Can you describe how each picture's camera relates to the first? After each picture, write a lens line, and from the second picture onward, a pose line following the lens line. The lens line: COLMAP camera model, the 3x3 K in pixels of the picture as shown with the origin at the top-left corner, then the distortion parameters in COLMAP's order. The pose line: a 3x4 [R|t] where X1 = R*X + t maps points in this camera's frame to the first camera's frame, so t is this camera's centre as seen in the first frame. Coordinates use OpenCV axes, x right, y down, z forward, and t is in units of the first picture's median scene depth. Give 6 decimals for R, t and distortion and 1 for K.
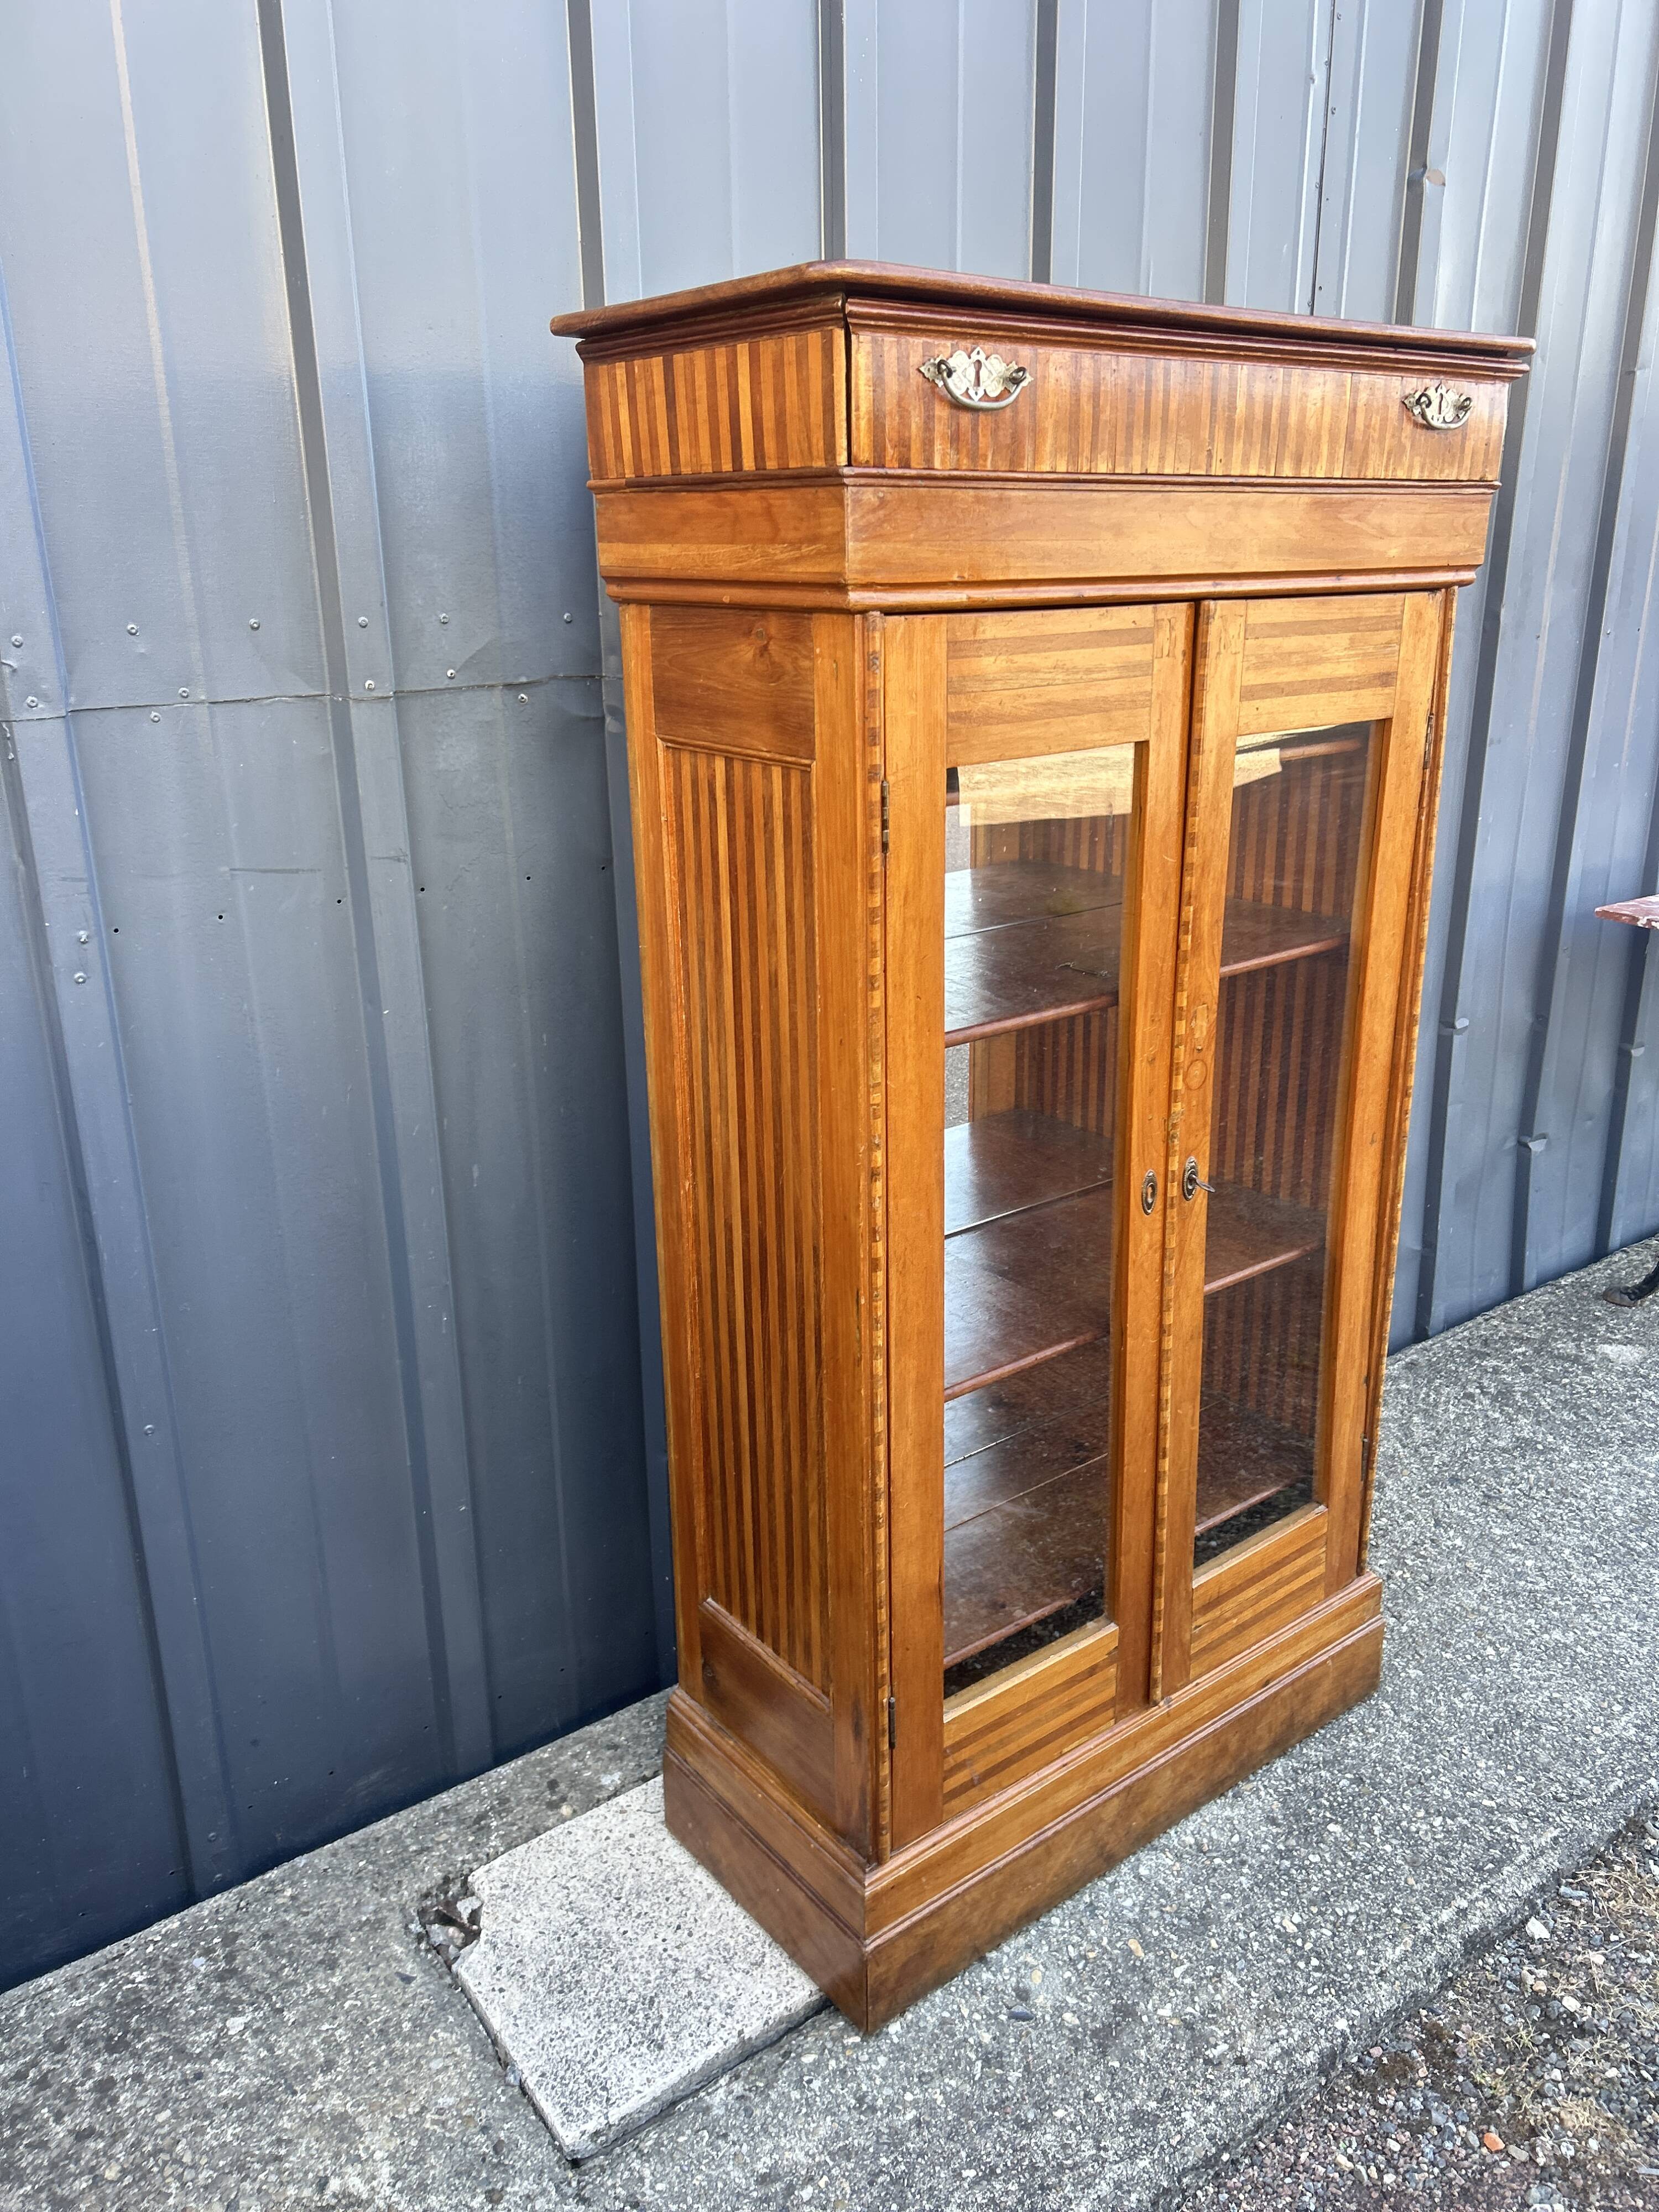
lens RADIAL K [[1678.3, 0, 864.6], [0, 1678.3, 1070.3], [0, 0, 1]] dist [0.052926, -0.063256]
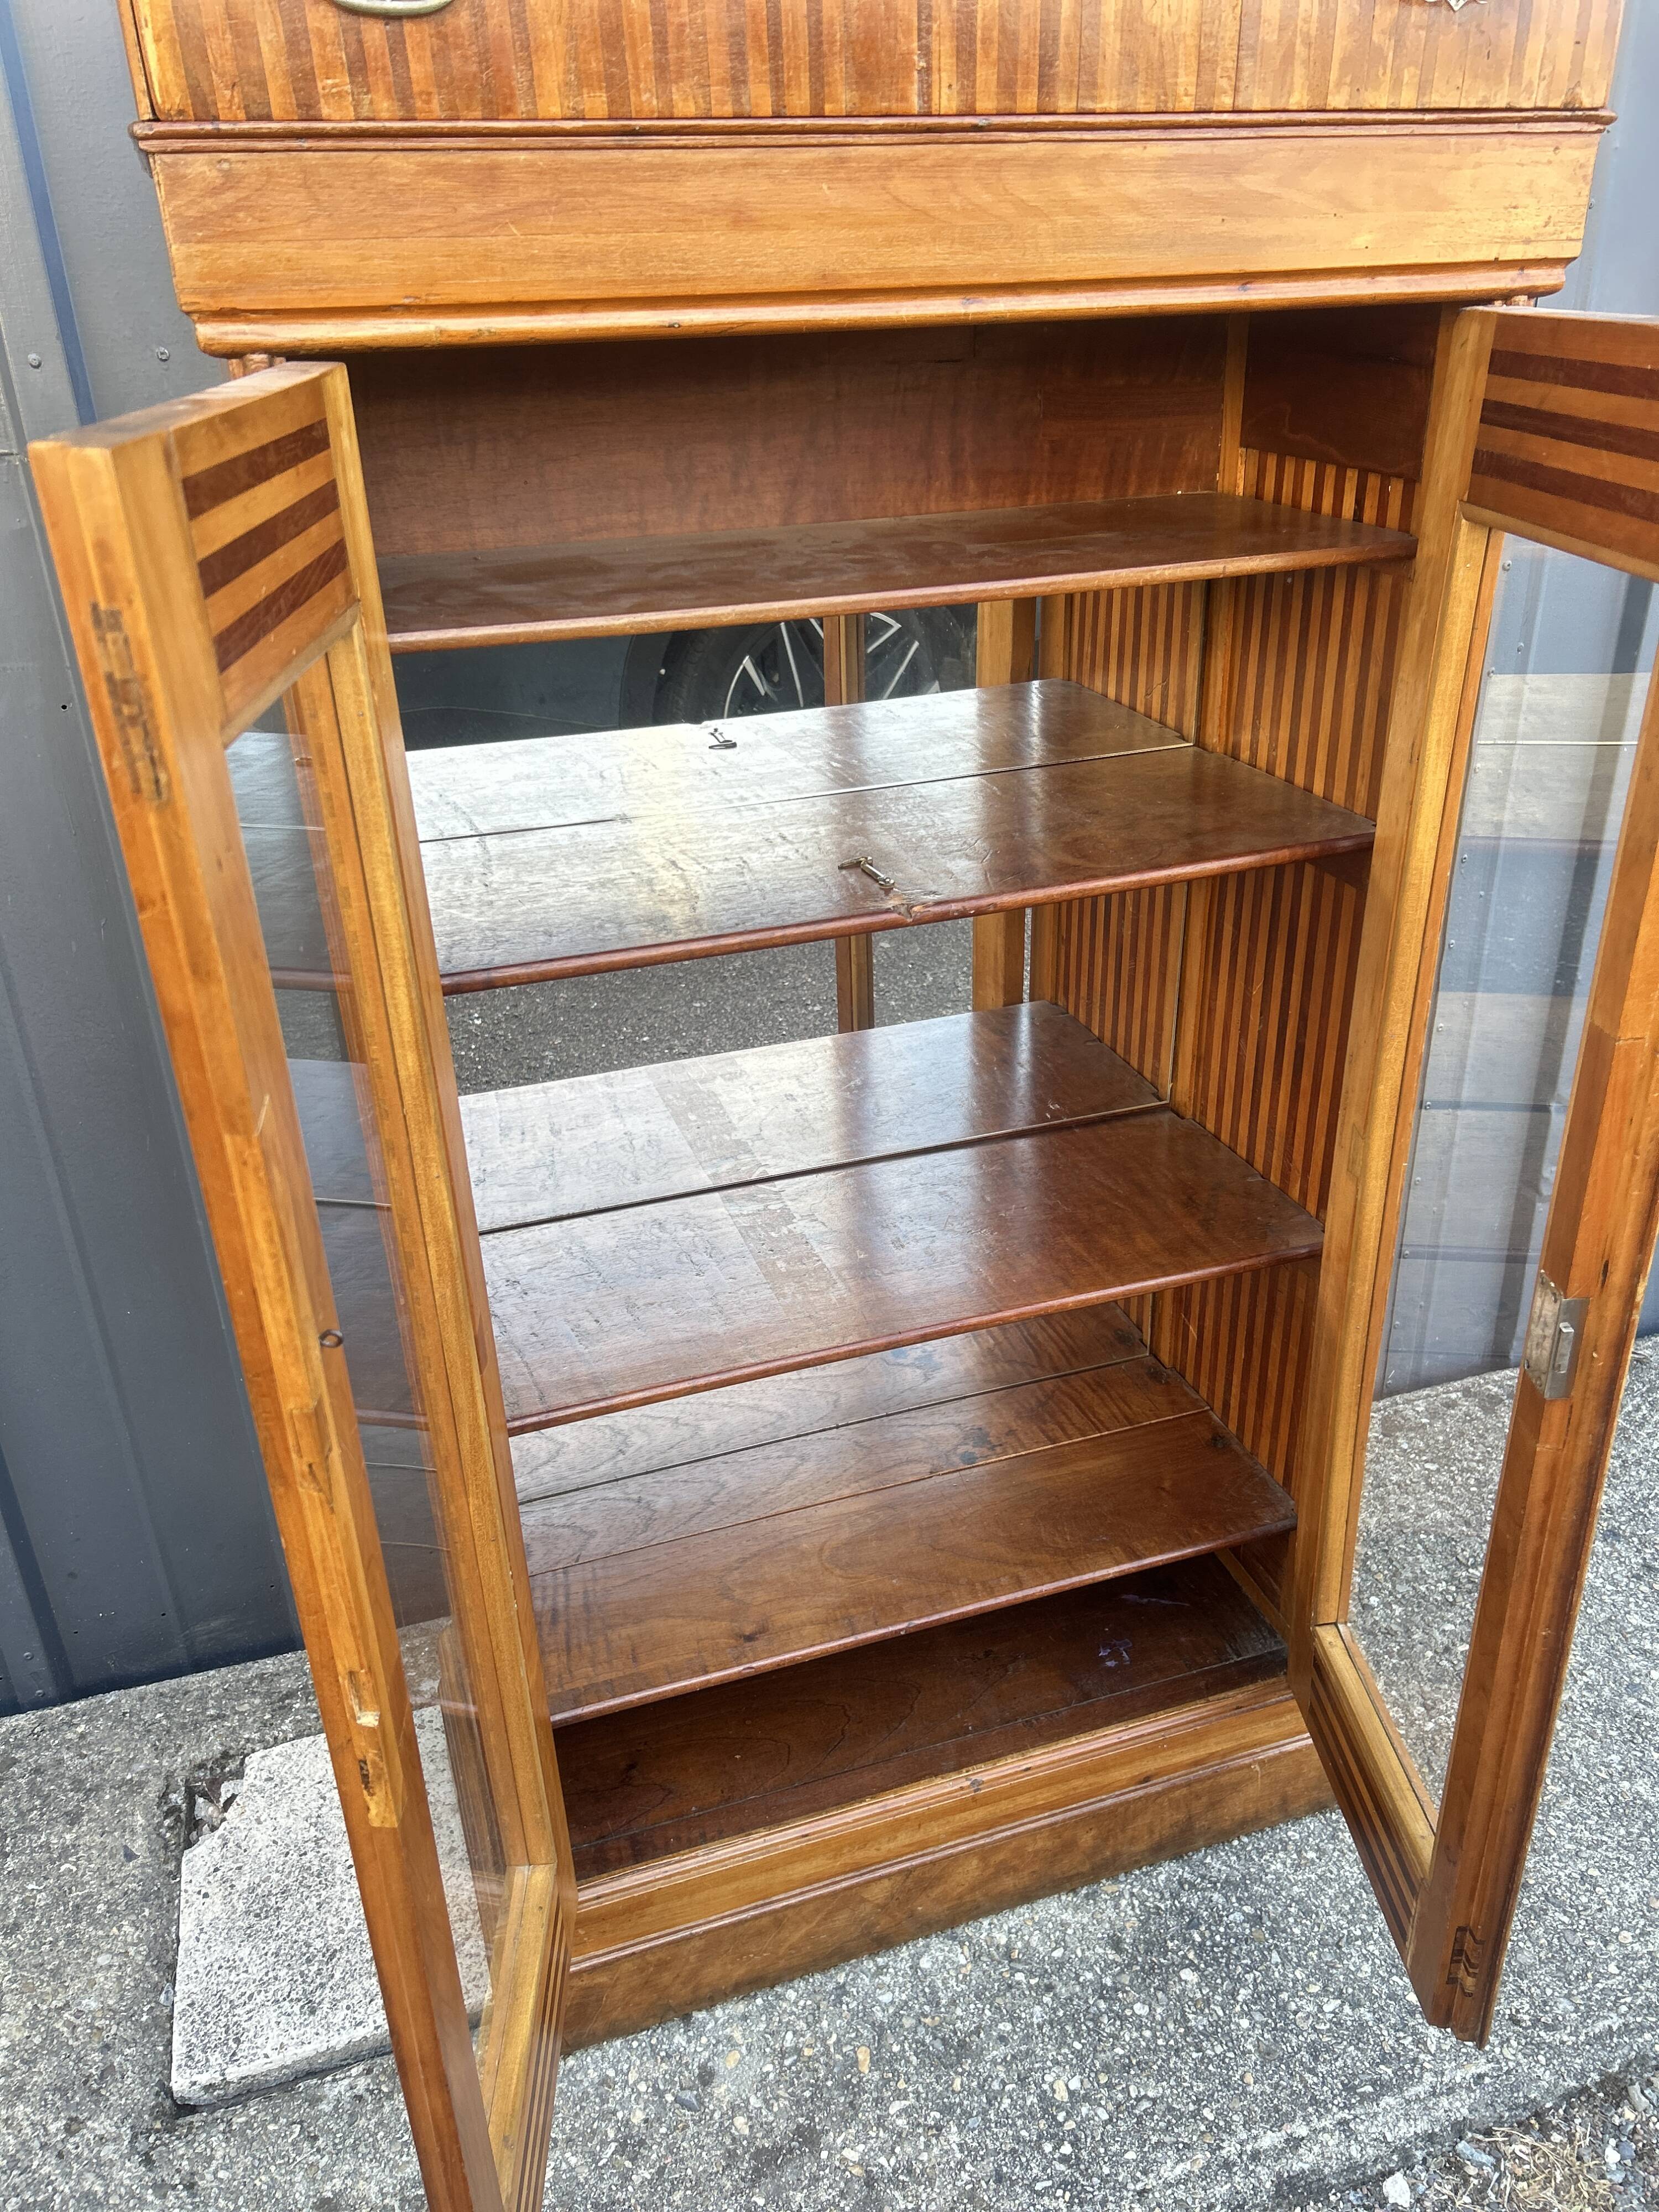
lens RADIAL K [[1678.3, 0, 820.9], [0, 1678.3, 1110.0], [0, 0, 1]] dist [0.052926, -0.063256]
pose [[0.939420, 0.137532, -0.313965, 0.348980], [-0.081347, 0.979259, 0.185563, -0.091290], [0.332974, -0.148782, 0.931124, 0.301825]]
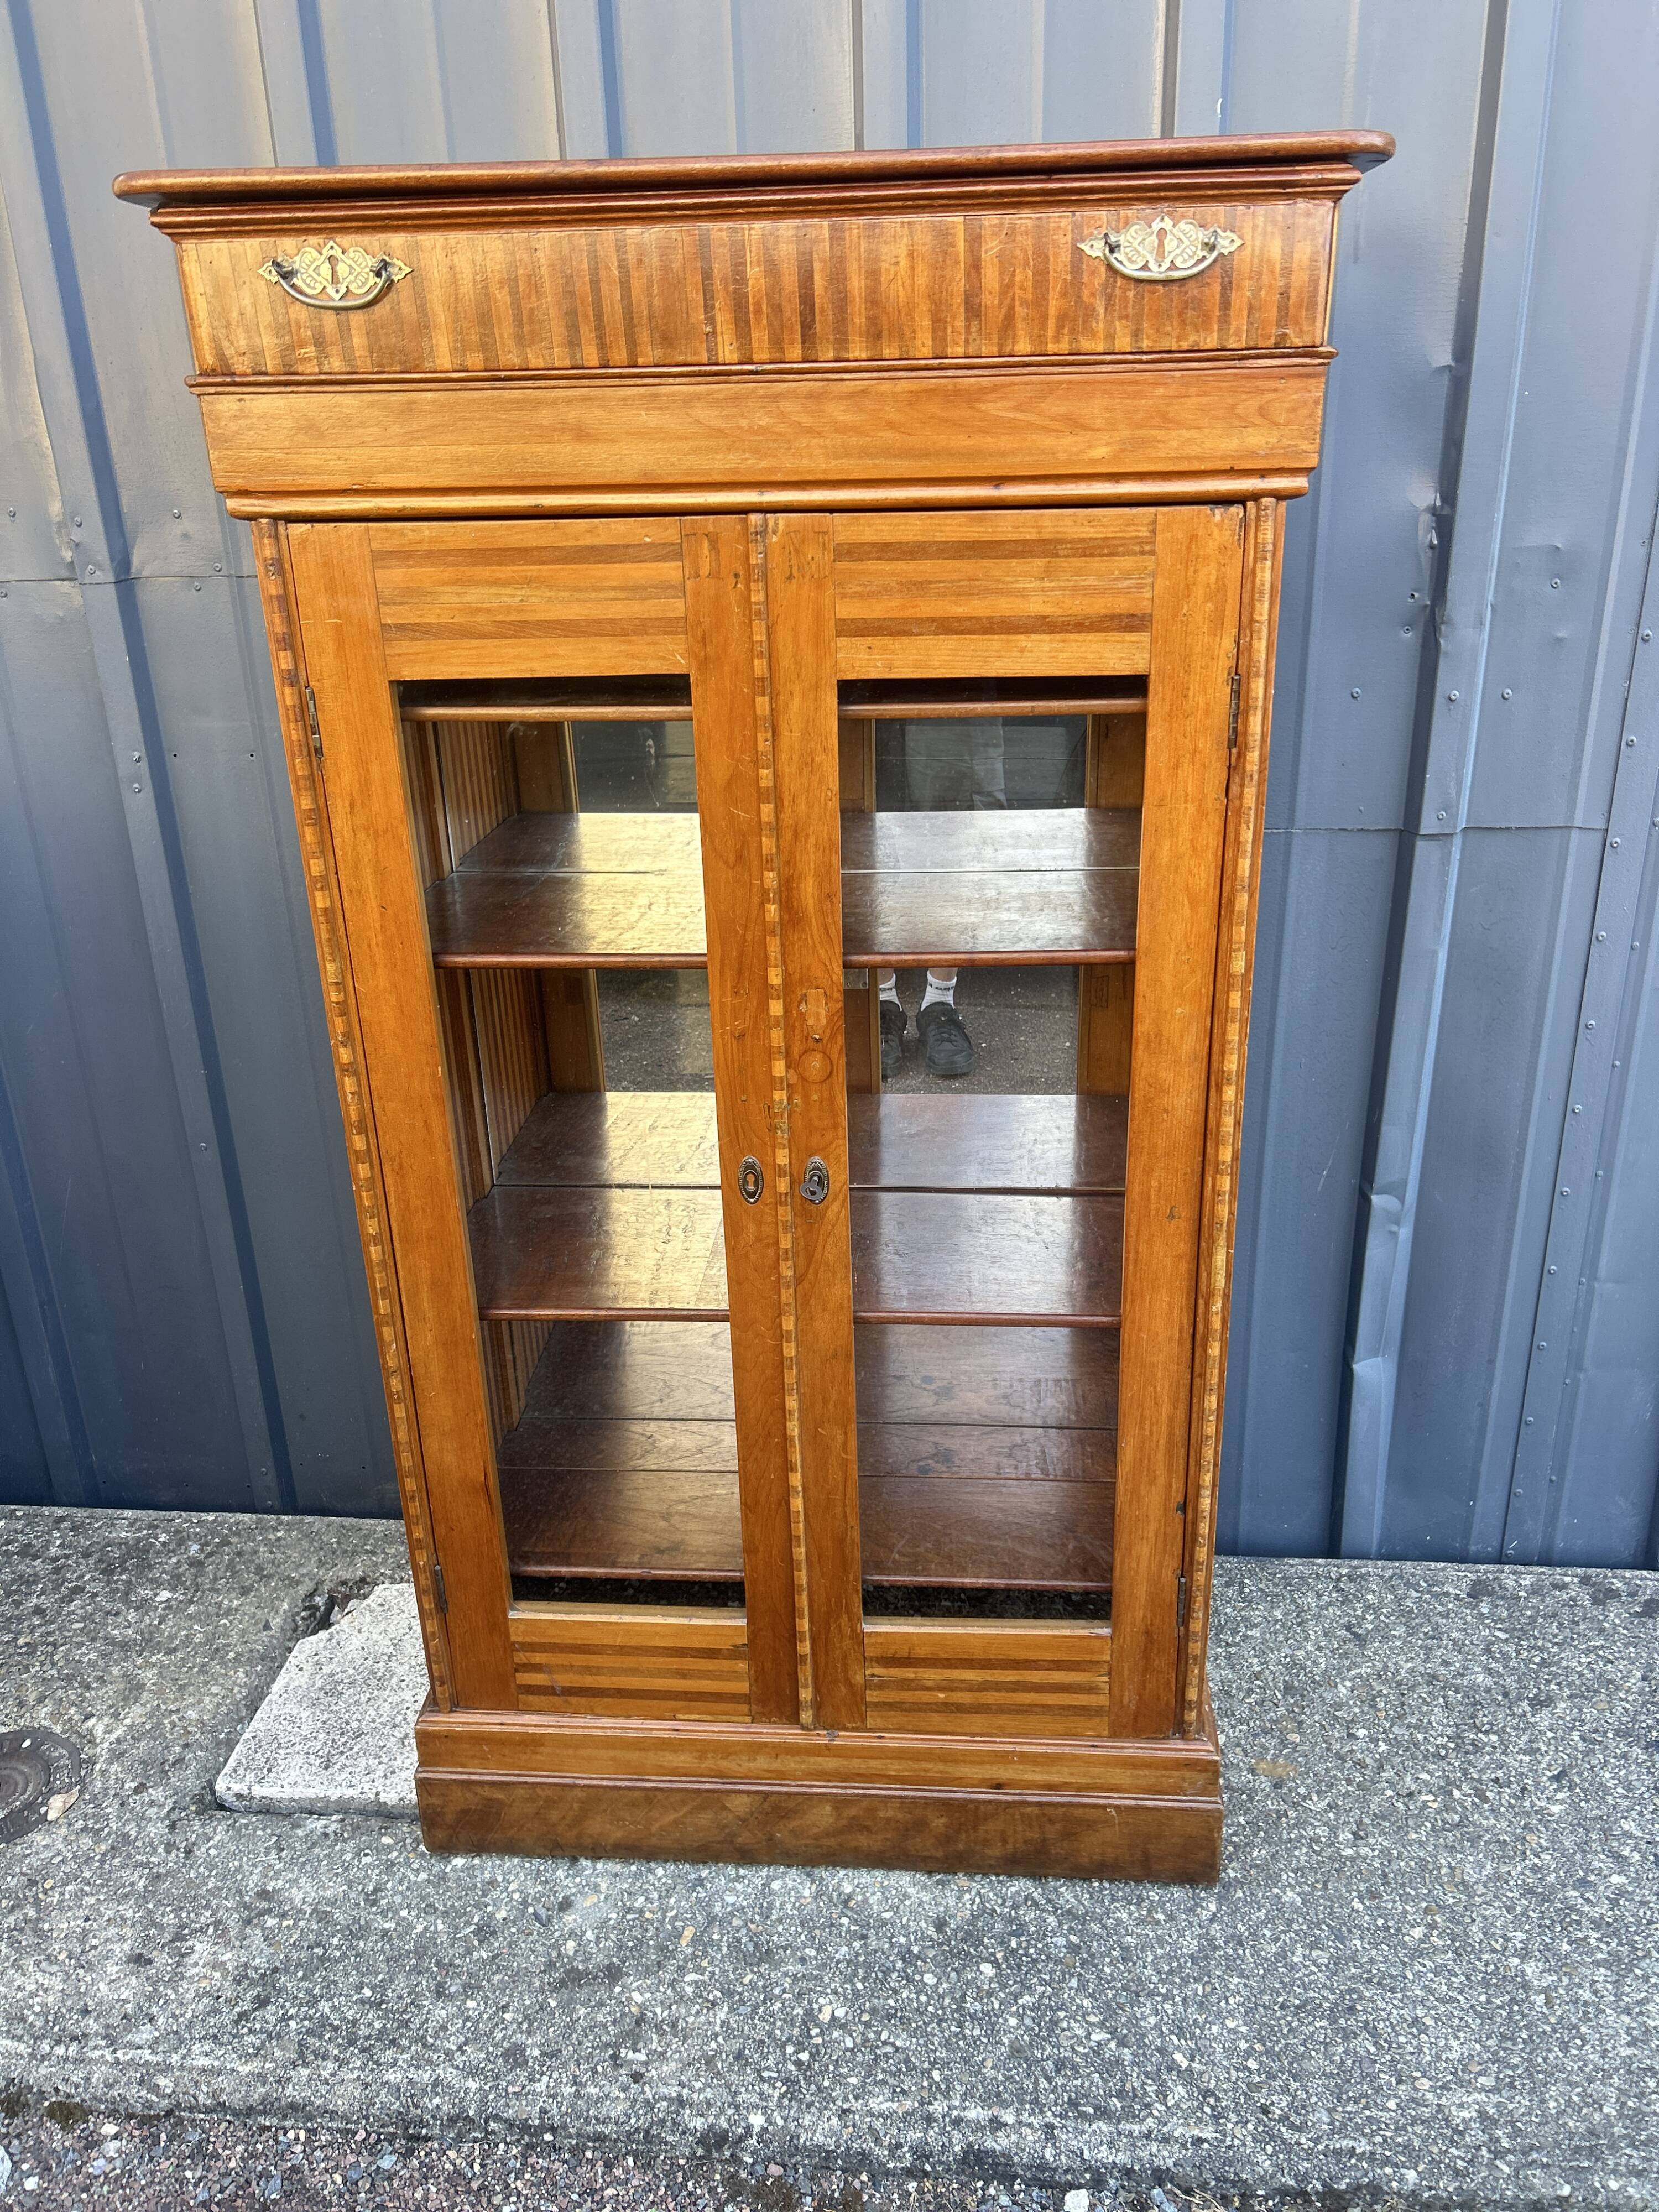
lens RADIAL K [[1678.3, 0, 837.9], [0, 1678.3, 1104.0], [0, 0, 1]] dist [0.052926, -0.063256]
pose [[0.734998, 0.245684, -0.631995, 0.744252], [-0.186468, 0.969350, 0.159969, -0.117359], [0.651926, 0.000271, 0.758282, 0.334761]]
